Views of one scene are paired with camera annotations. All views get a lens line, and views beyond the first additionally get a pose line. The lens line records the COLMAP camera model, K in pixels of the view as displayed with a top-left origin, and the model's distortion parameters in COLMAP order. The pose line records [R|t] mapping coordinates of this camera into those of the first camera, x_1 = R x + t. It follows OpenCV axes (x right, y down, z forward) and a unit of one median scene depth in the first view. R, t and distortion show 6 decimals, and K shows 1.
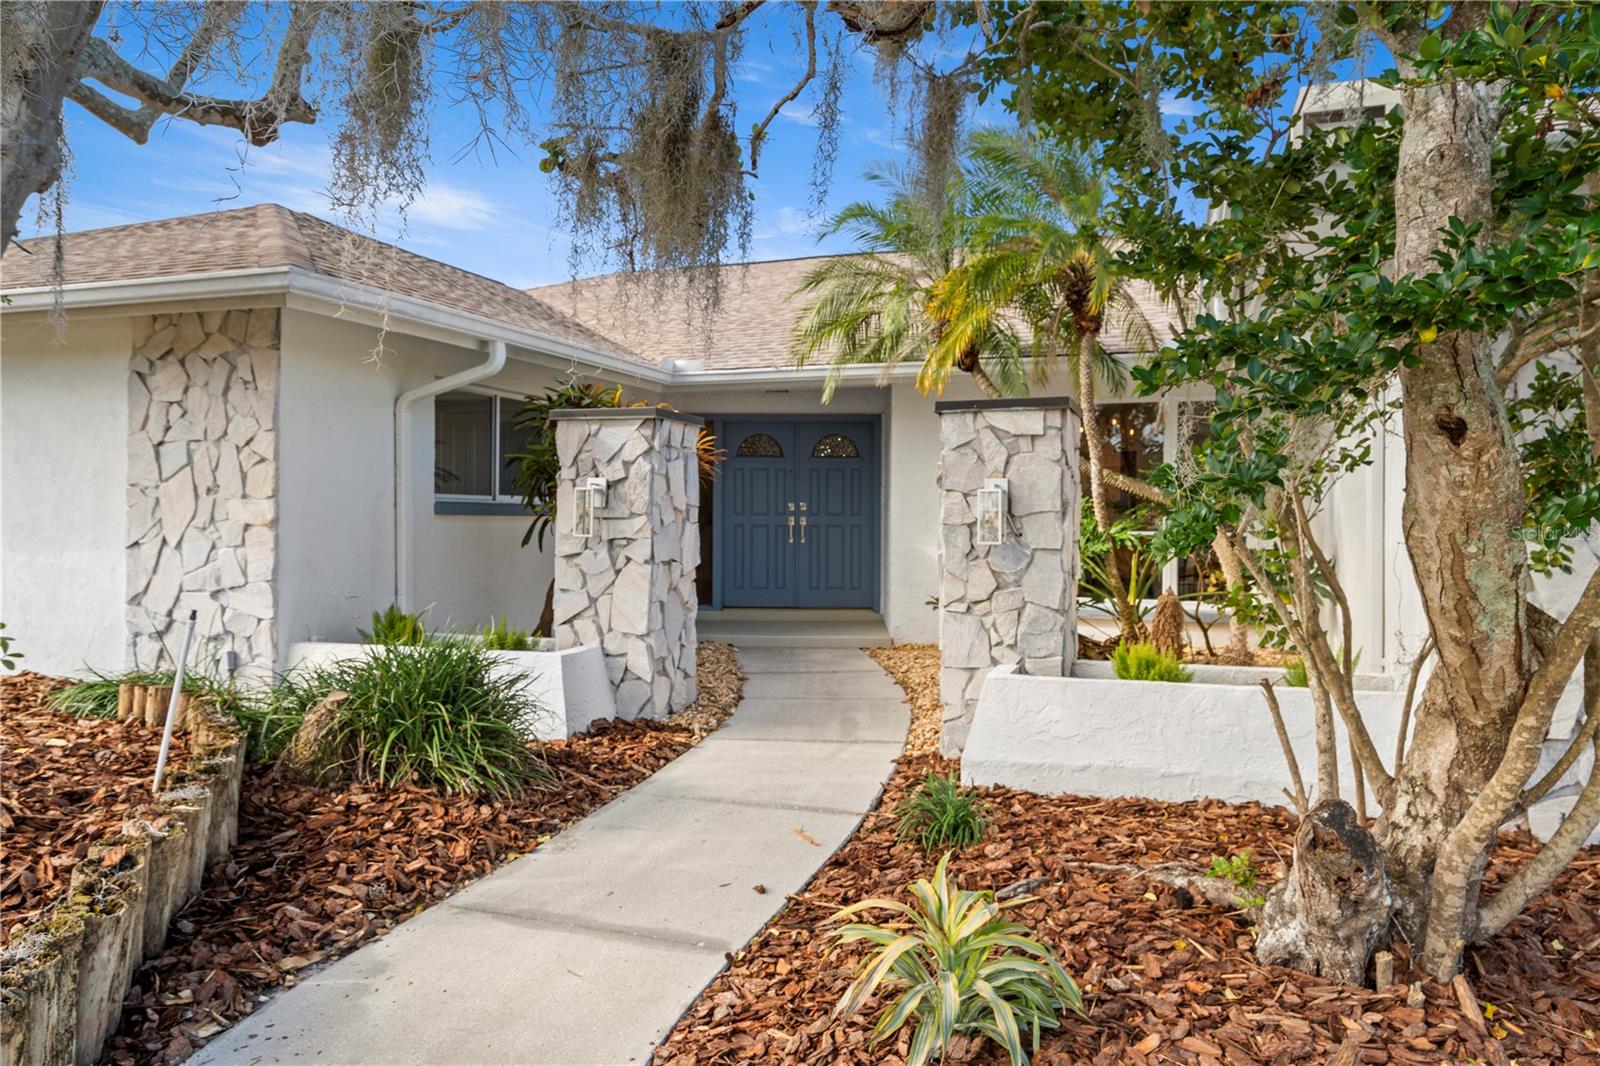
lens RADIAL K [[1148.9, 0, 807.6], [0, 1148.9, 528.6], [0, 0, 1]] dist [-0.001260, -0.000451]
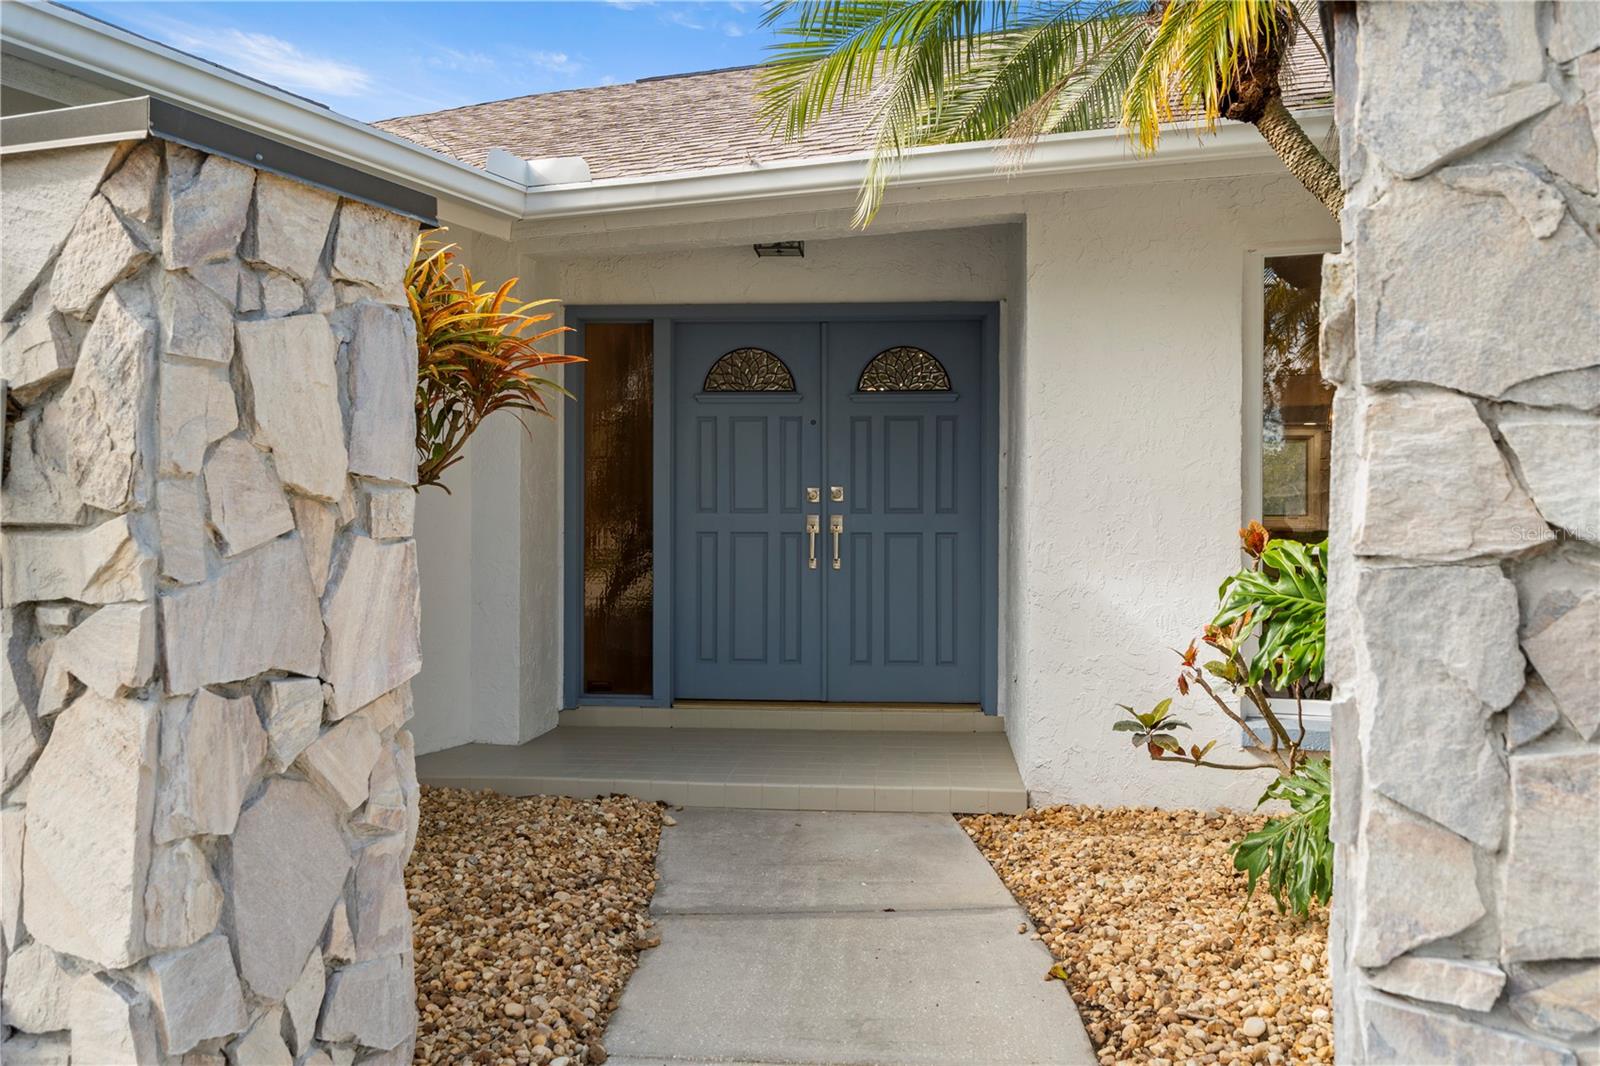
lens RADIAL K [[1424.0, 0, 790.4], [0, 1424.0, 537.2], [0, 0, 1]] dist [-0.009743, -0.008575]
pose [[0.997473, -0.001288, -0.071041, 0.024299], [0.001748, 0.999978, 0.006405, -0.006194], [0.071032, -0.006513, 0.997453, 0.503599]]
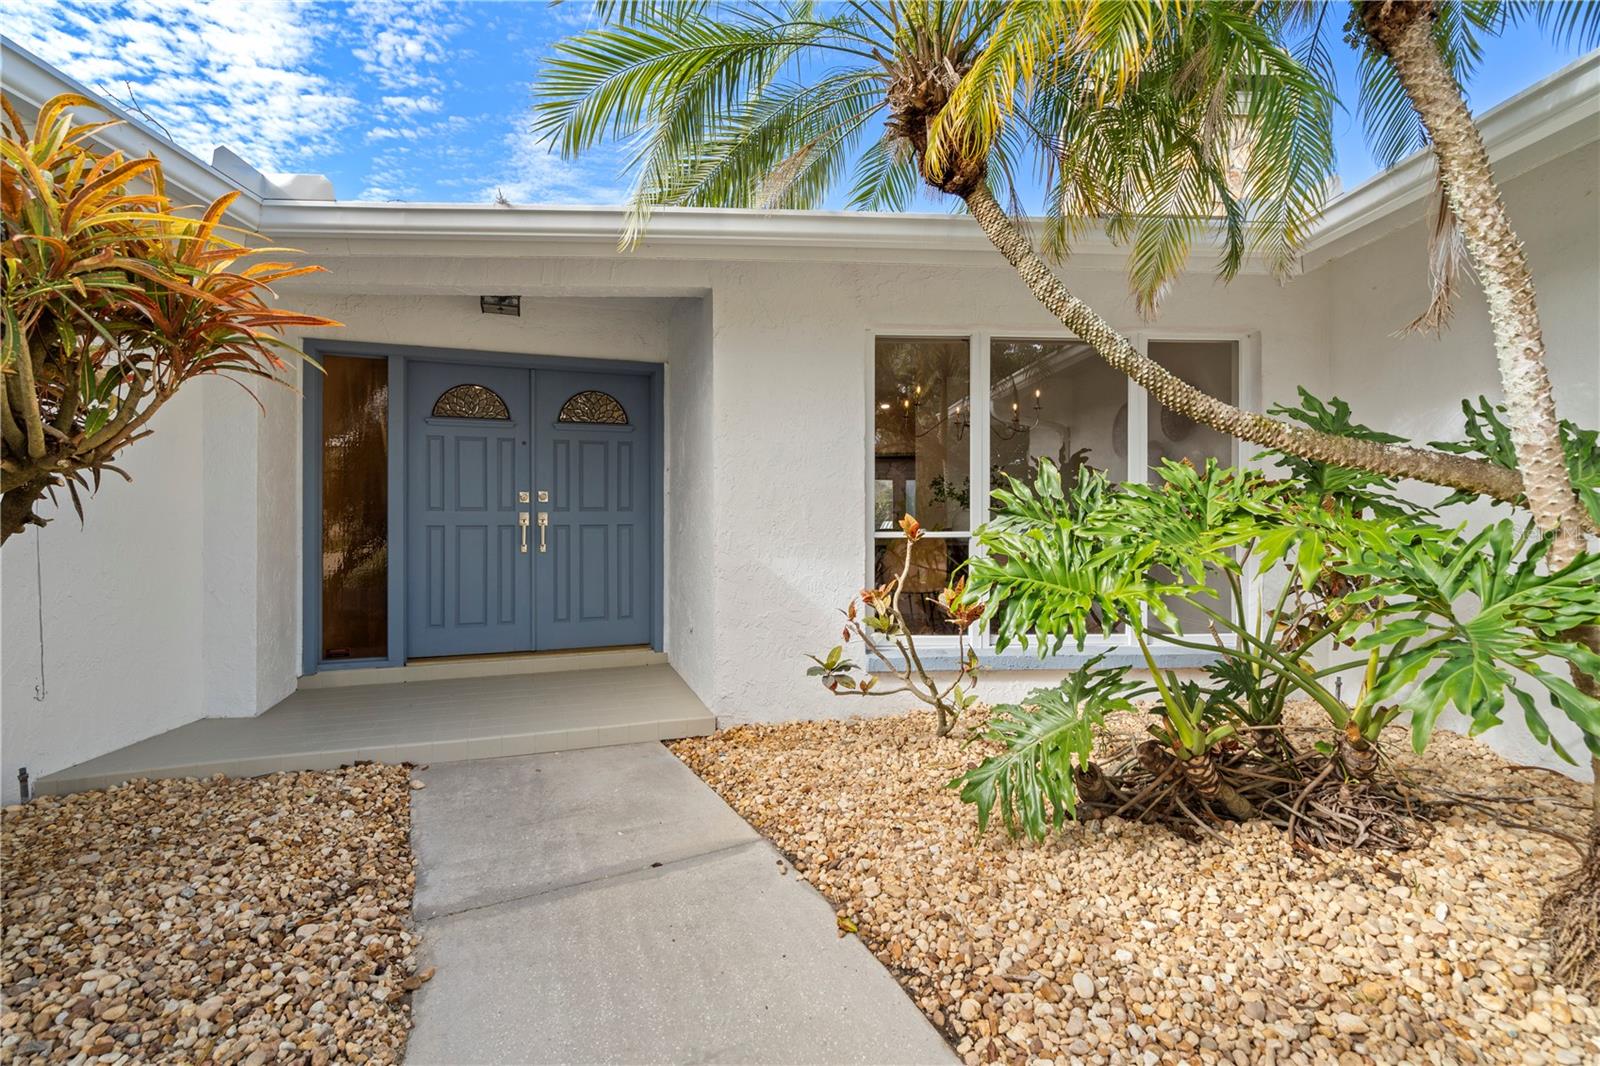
lens RADIAL K [[726.2, 0, 798.5], [0, 726.2, 513.6], [0, 0, 1]] dist [-0.011535, 0.003502]
pose [[0.929555, -0.005105, 0.368649, -0.027085], [0.008279, 0.999941, -0.007031, -0.006978], [-0.368592, 0.009588, 0.929542, 0.711650]]
